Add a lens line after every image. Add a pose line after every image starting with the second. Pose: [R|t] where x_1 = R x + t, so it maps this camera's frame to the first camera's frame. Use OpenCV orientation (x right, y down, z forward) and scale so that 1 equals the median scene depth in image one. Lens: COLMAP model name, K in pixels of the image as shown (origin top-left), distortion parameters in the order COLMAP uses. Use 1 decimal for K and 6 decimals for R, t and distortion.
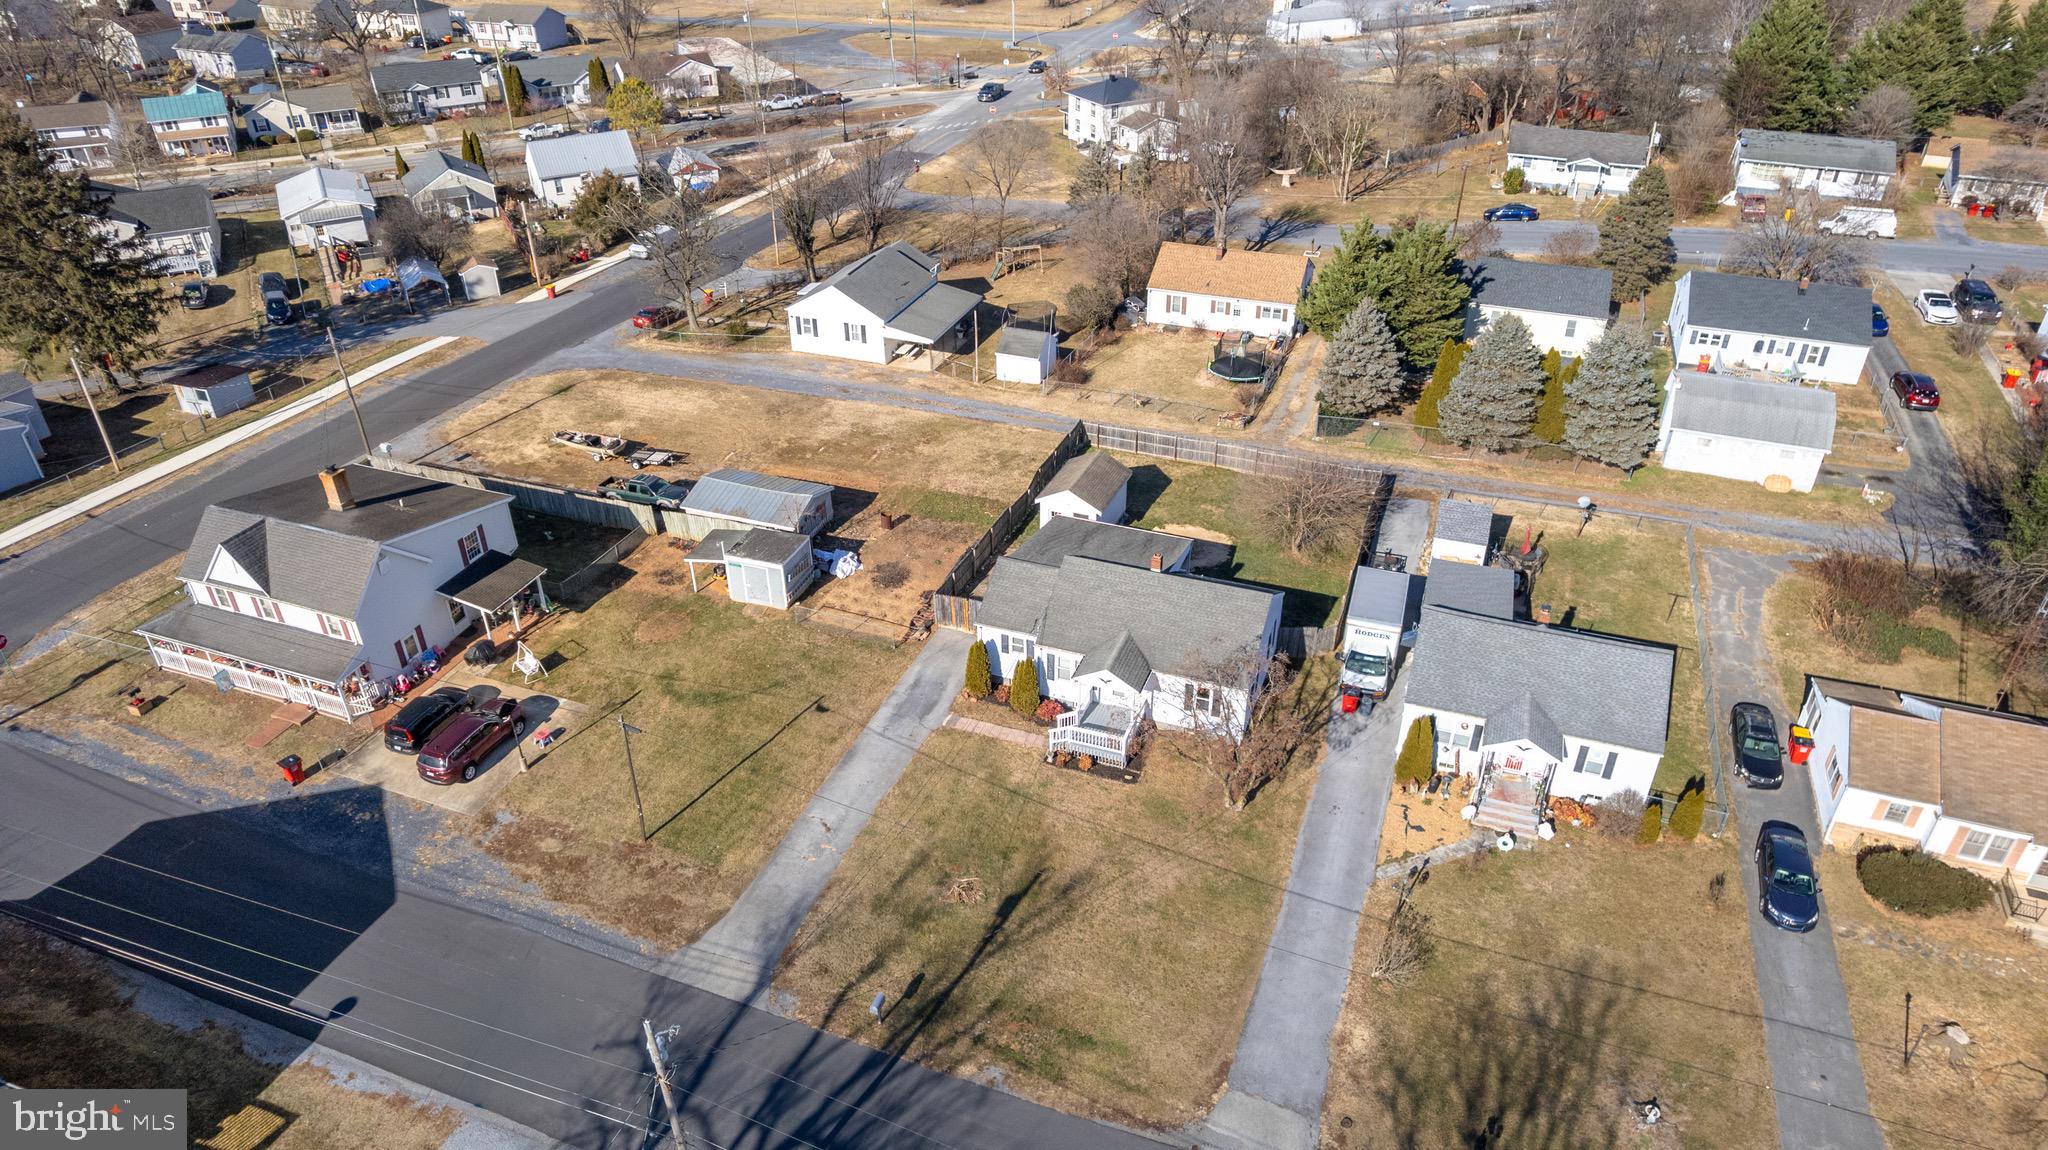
lens RADIAL K [[1321.0, 0, 1031.7], [0, 1321.0, 571.4], [0, 0, 1]] dist [-0.063463, 0.056509]
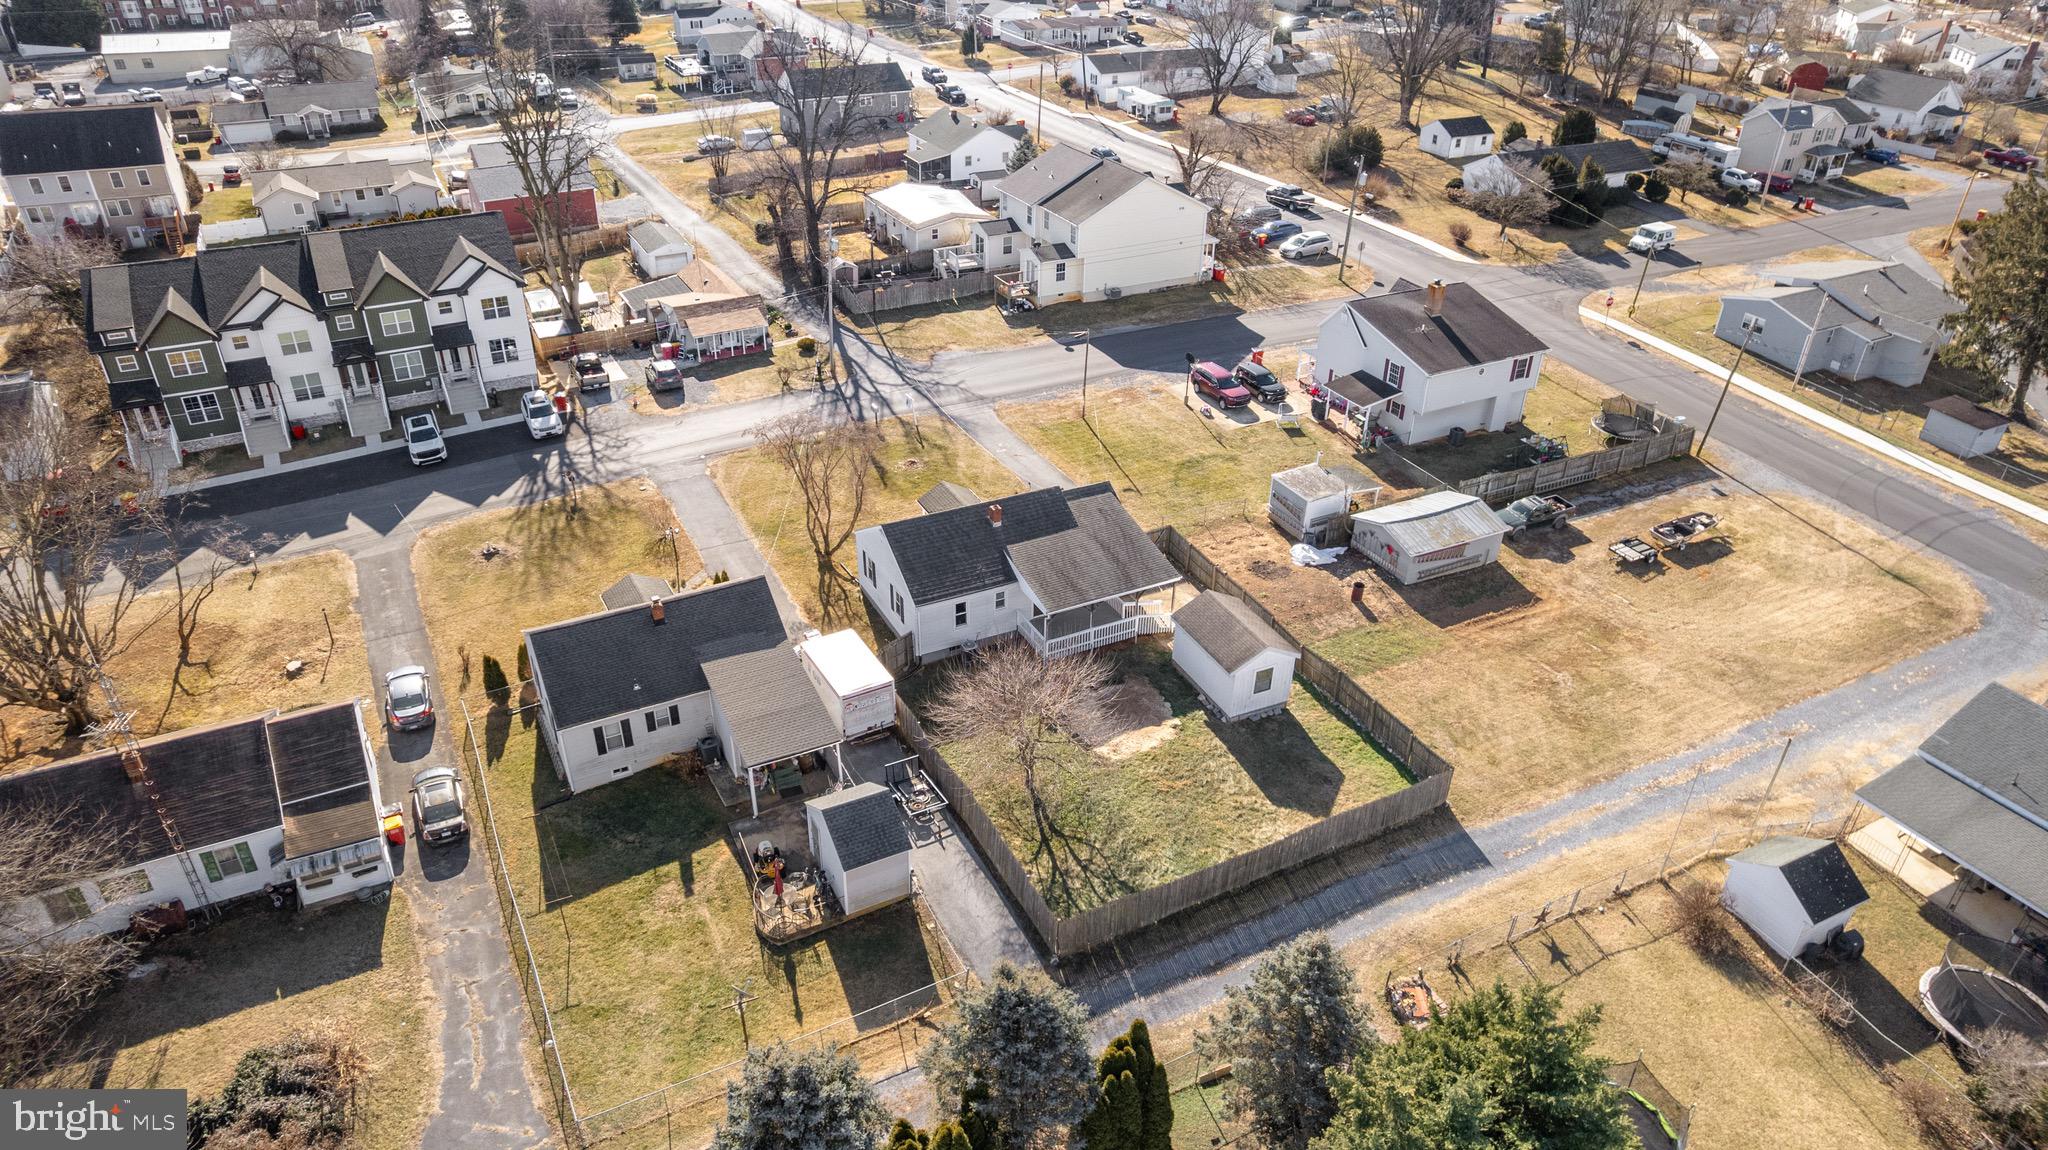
lens RADIAL K [[1303.8, 0, 1032.0], [0, 1303.8, 581.2], [0, 0, 1]] dist [-0.061177, 0.040007]
pose [[-0.671616, 0.378329, -0.637024, 0.691849], [-0.404949, 0.532565, 0.743230, -0.697842], [0.620442, 0.757127, -0.204475, 1.148074]]
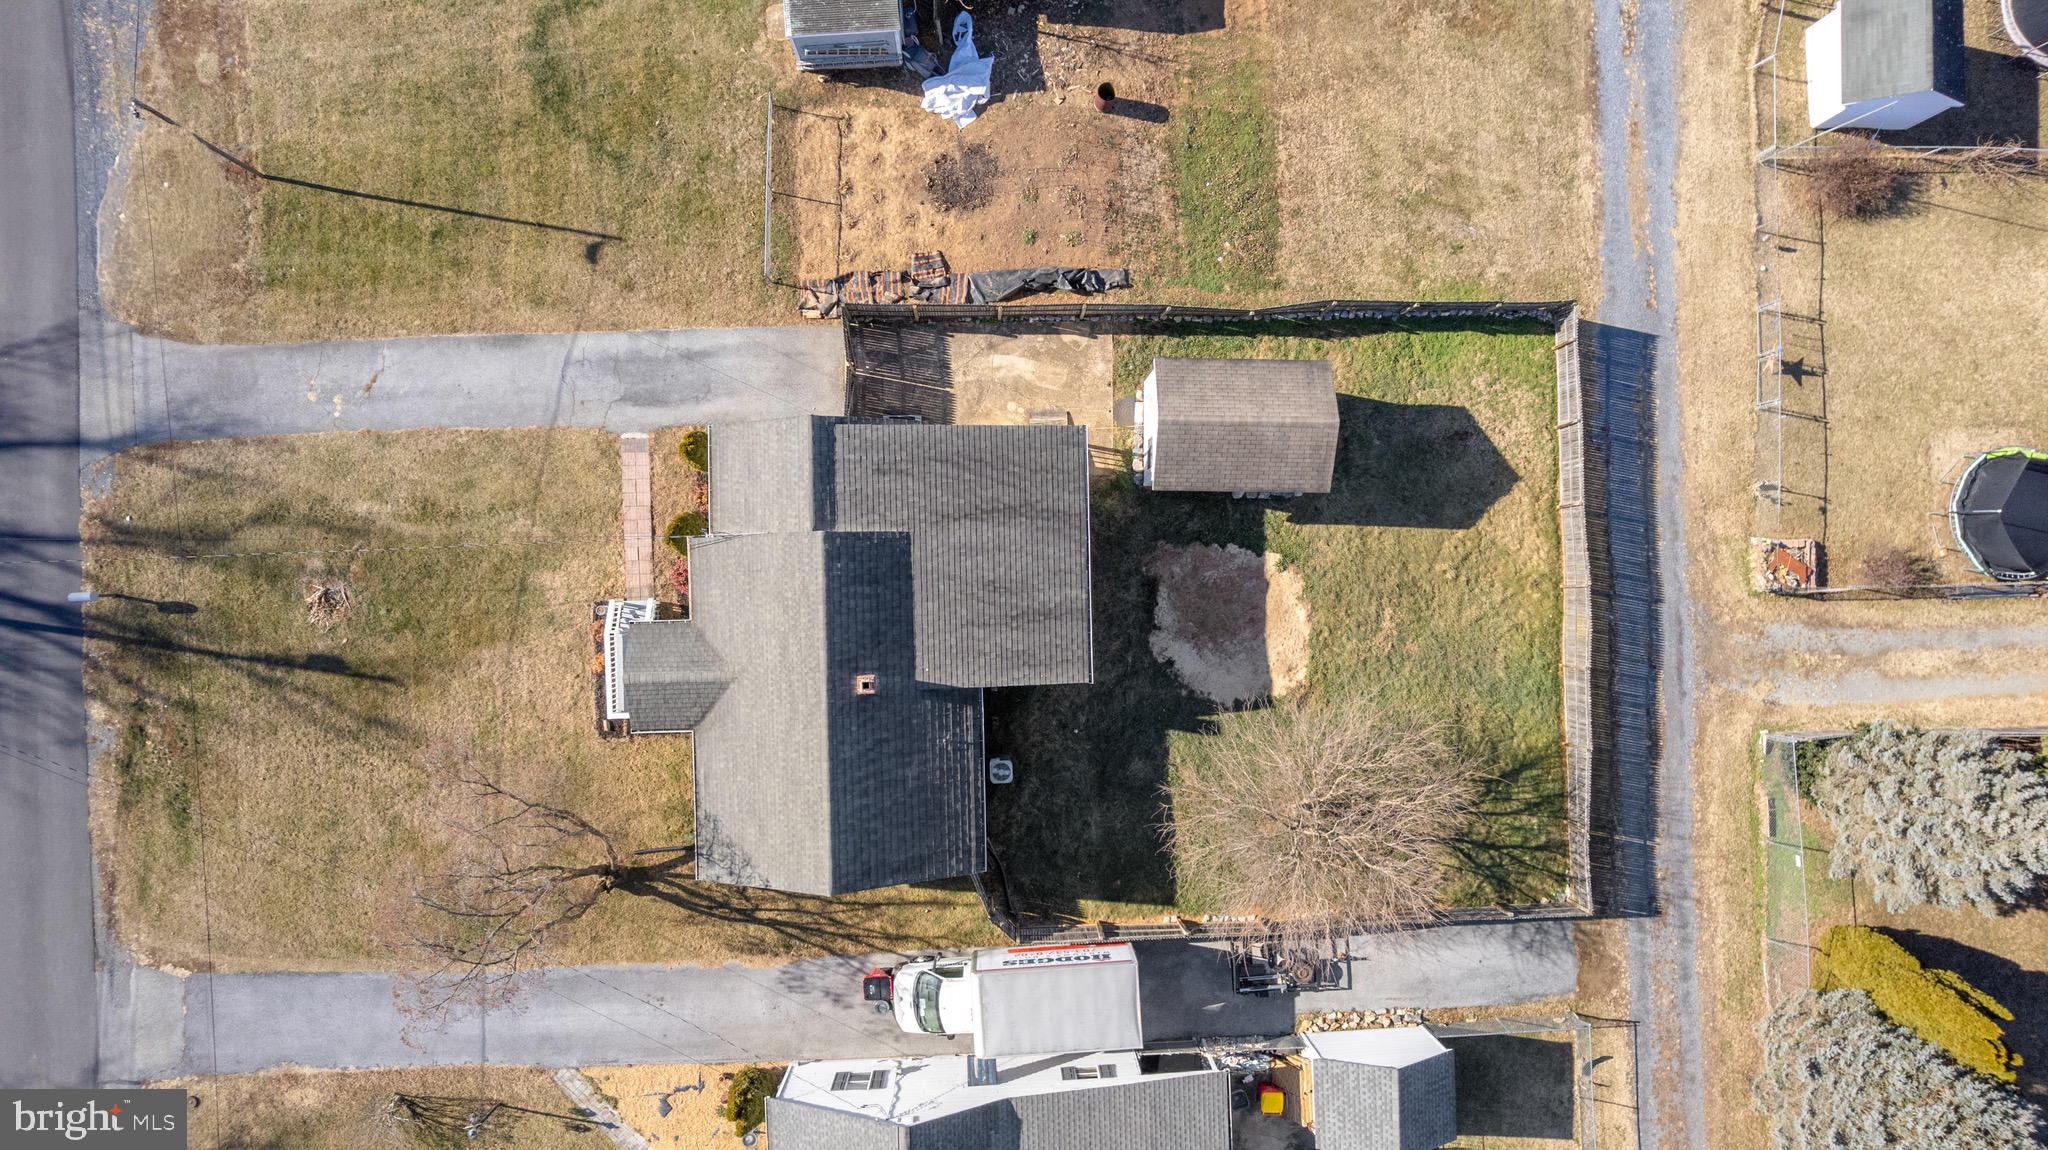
lens RADIAL K [[1303.8, 0, 1032.0], [0, 1303.8, 581.2], [0, 0, 1]] dist [-0.061177, 0.040007]
pose [[0.371477, 0.928403, 0.008488, 0.067498], [-0.516242, 0.198945, 0.833016, -0.476590], [0.771686, -0.313828, 0.553185, 0.678675]]
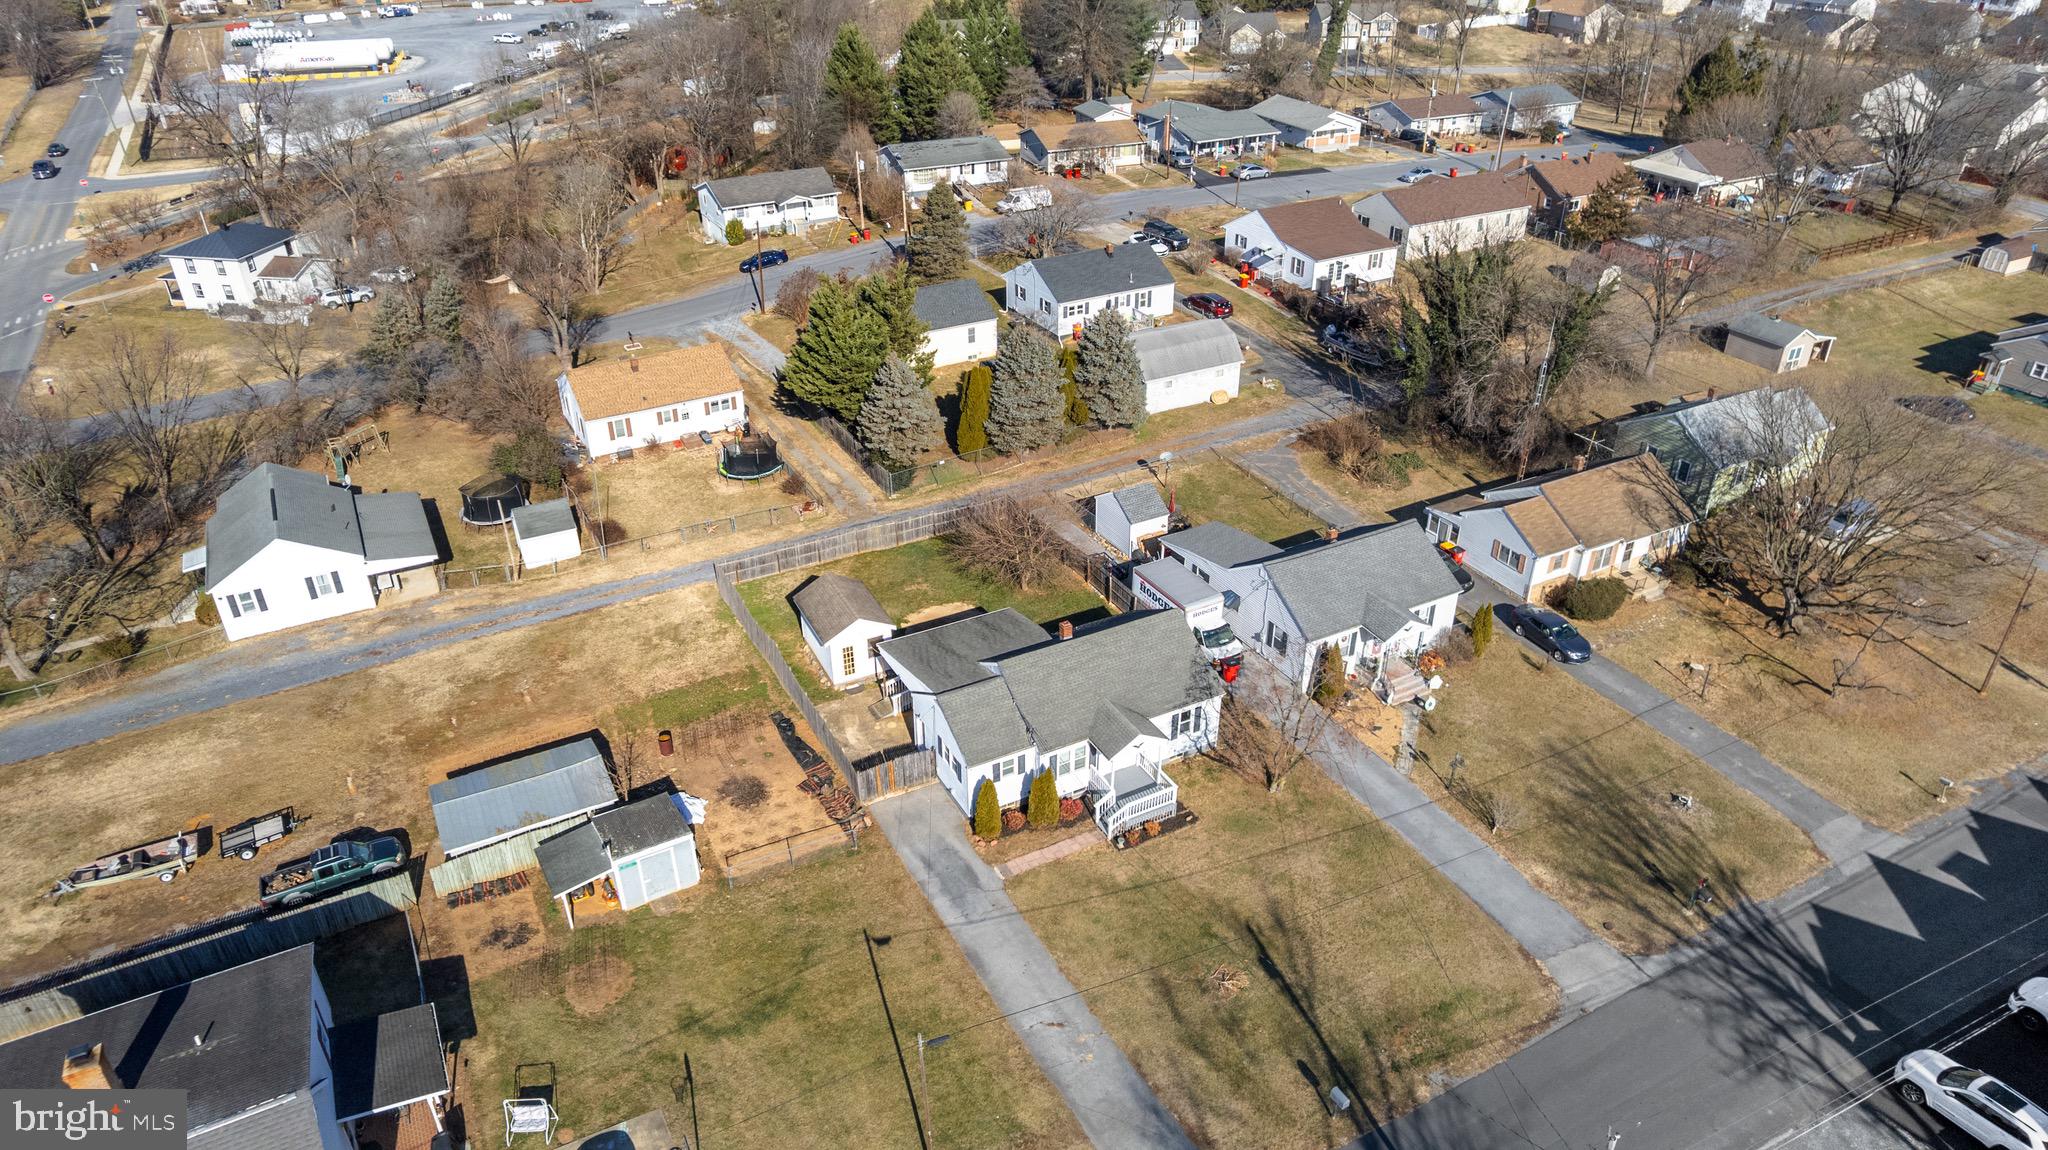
lens RADIAL K [[1303.8, 0, 1032.0], [0, 1303.8, 581.2], [0, 0, 1]] dist [-0.061177, 0.040007]
pose [[0.658515, -0.381161, 0.648902, -0.501628], [0.399606, 0.907751, 0.127682, -0.161424], [-0.637709, 0.175224, 0.750082, 0.232054]]
